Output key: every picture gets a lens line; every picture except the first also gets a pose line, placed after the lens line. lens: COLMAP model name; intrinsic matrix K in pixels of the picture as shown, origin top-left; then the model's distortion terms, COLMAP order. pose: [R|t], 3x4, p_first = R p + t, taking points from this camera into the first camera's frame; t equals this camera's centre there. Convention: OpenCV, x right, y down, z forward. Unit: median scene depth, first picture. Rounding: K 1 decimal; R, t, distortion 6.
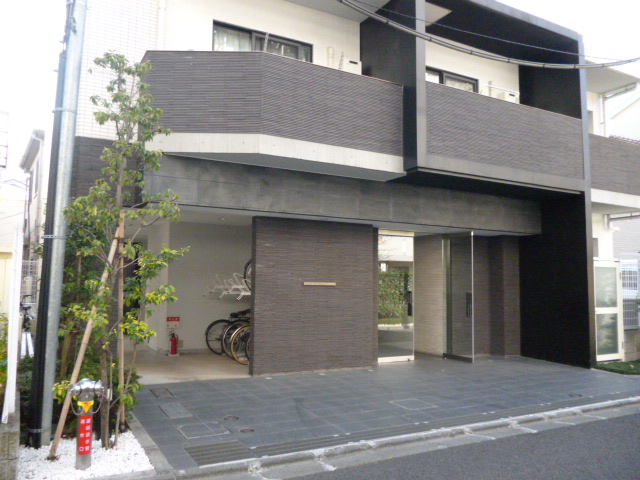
lens RADIAL K [[531.8, 0, 331.0], [0, 531.8, 237.2], [0, 0, 1]] dist [-0.017716, -0.024860]
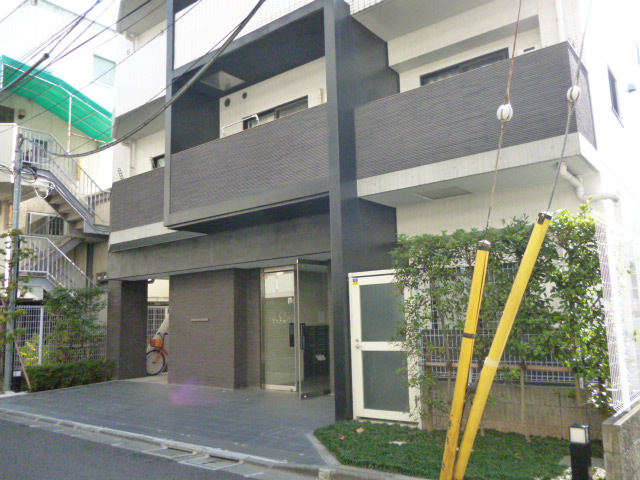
lens RADIAL K [[531.8, 0, 324.4], [0, 531.8, 244.2], [0, 0, 1]] dist [-0.017716, -0.024860]
pose [[0.374804, -0.146656, -0.915431, 1.205757], [0.108235, 0.987579, -0.113899, 0.079258], [0.920764, -0.056392, 0.386022, 0.706574]]
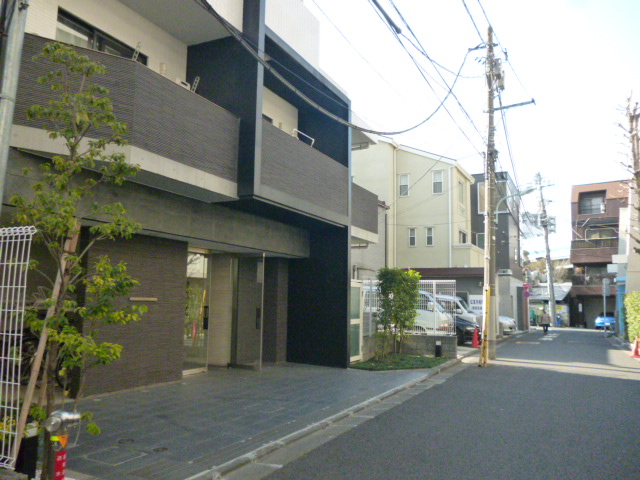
lens RADIAL K [[531.8, 0, 319.6], [0, 531.8, 237.3], [0, 0, 1]] dist [-0.017716, -0.024860]
pose [[0.818816, 0.070385, 0.569725, -0.294746], [-0.058863, 0.997518, -0.038636, -0.007626], [-0.571030, -0.001900, 0.820927, 0.006298]]
